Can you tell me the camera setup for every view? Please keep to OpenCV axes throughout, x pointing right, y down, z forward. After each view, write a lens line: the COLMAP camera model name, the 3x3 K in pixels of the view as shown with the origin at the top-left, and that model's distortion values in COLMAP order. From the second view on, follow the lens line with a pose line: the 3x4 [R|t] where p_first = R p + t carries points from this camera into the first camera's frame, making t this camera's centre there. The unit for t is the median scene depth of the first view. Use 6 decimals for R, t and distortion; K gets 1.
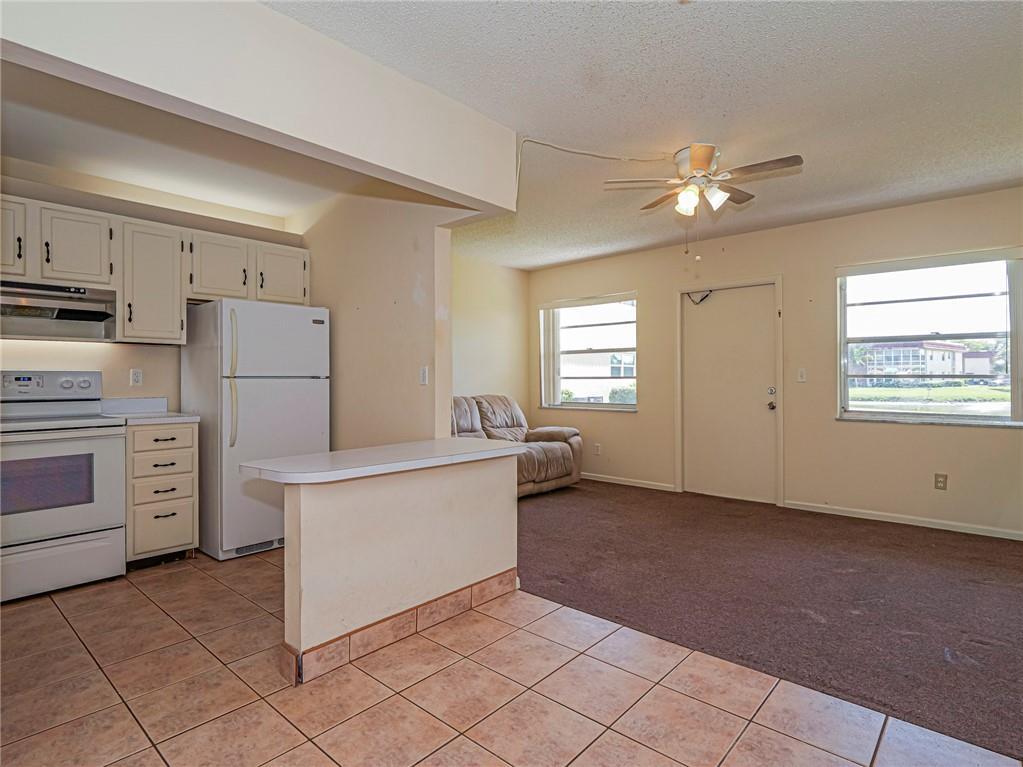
lens RADIAL K [[545.6, 0, 514.4], [0, 545.6, 378.3], [0, 0, 1]] dist [-0.004380, -0.000800]
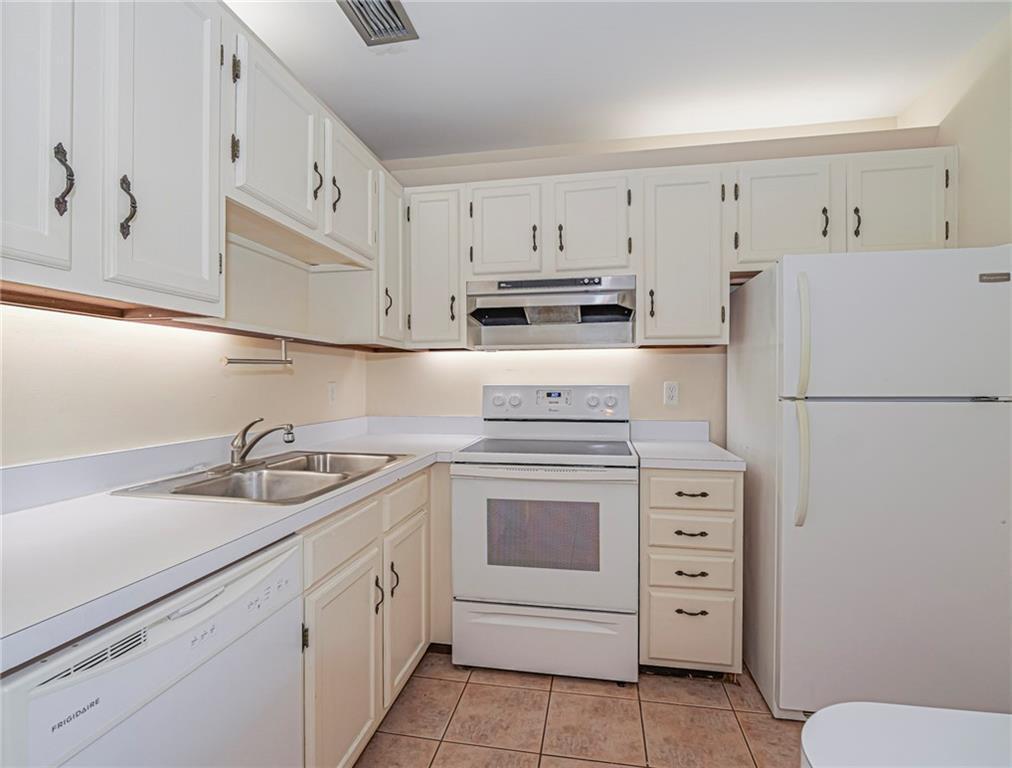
lens RADIAL K [[494.3, 0, 503.0], [0, 494.3, 386.3], [0, 0, 1]] dist [-0.017145, -0.000489]
pose [[0.509409, 0.008512, -0.860483, -0.258078], [0.001866, 0.999938, 0.010996, -0.020790], [0.860523, -0.007207, 0.509361, 0.514881]]
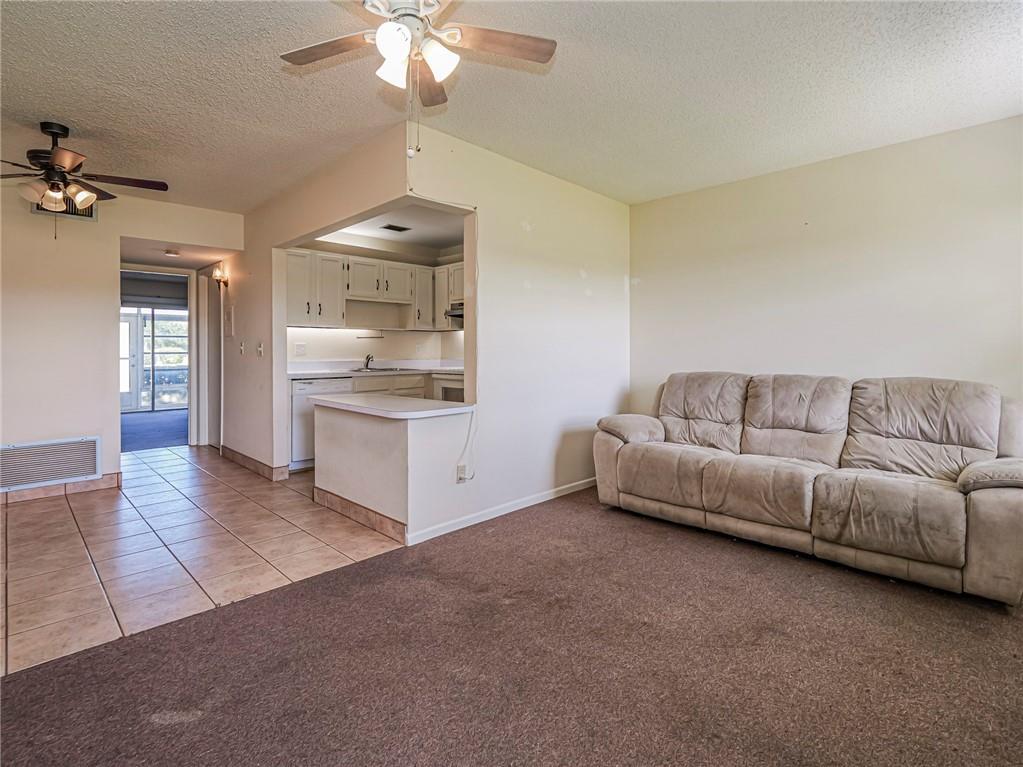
lens RADIAL K [[508.3, 0, 510.8], [0, 508.3, 347.6], [0, 0, 1]] dist [-0.014166, -0.000828]
pose [[-0.057398, -0.002460, -0.998348, 0.893729], [0.003736, 0.999989, -0.002679, 0.000239], [0.998344, -0.003884, -0.057389, 1.141093]]
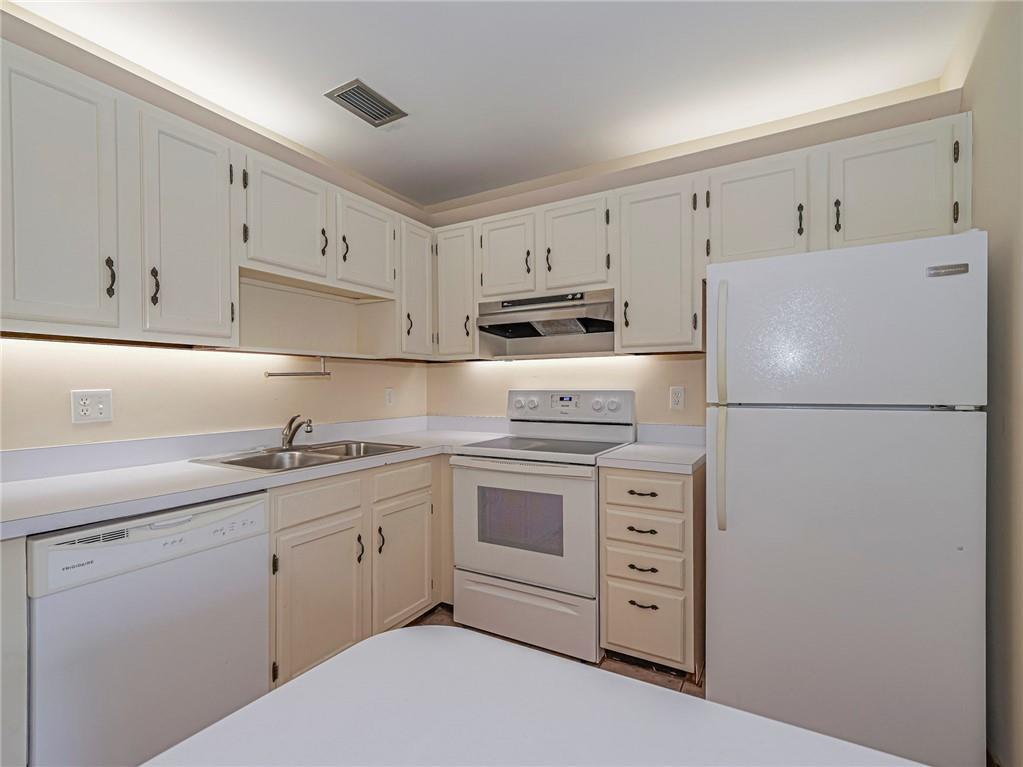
lens RADIAL K [[482.4, 0, 507.3], [0, 482.4, 390.4], [0, 0, 1]] dist [0.004740, 0.000163]
pose [[0.192647, 0.011153, -0.981205, -0.083633], [0.005897, 0.999904, 0.012523, -0.024732], [0.981250, -0.008199, 0.192563, 0.717959]]
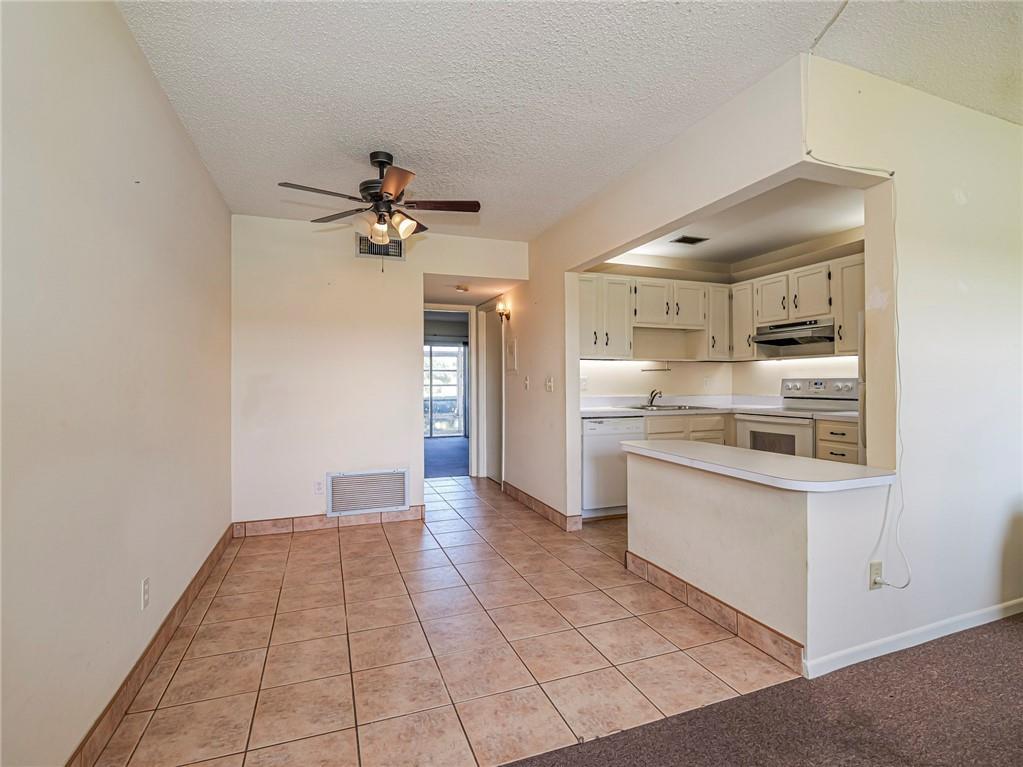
lens RADIAL K [[497.1, 0, 508.7], [0, 497.1, 379.5], [0, 0, 1]] dist [-0.009843, -0.000682]
pose [[-0.472105, -0.000744, -0.881542, 0.698039], [0.004834, 0.999982, -0.003433, -0.010157], [0.881529, -0.005883, -0.472093, 0.871974]]
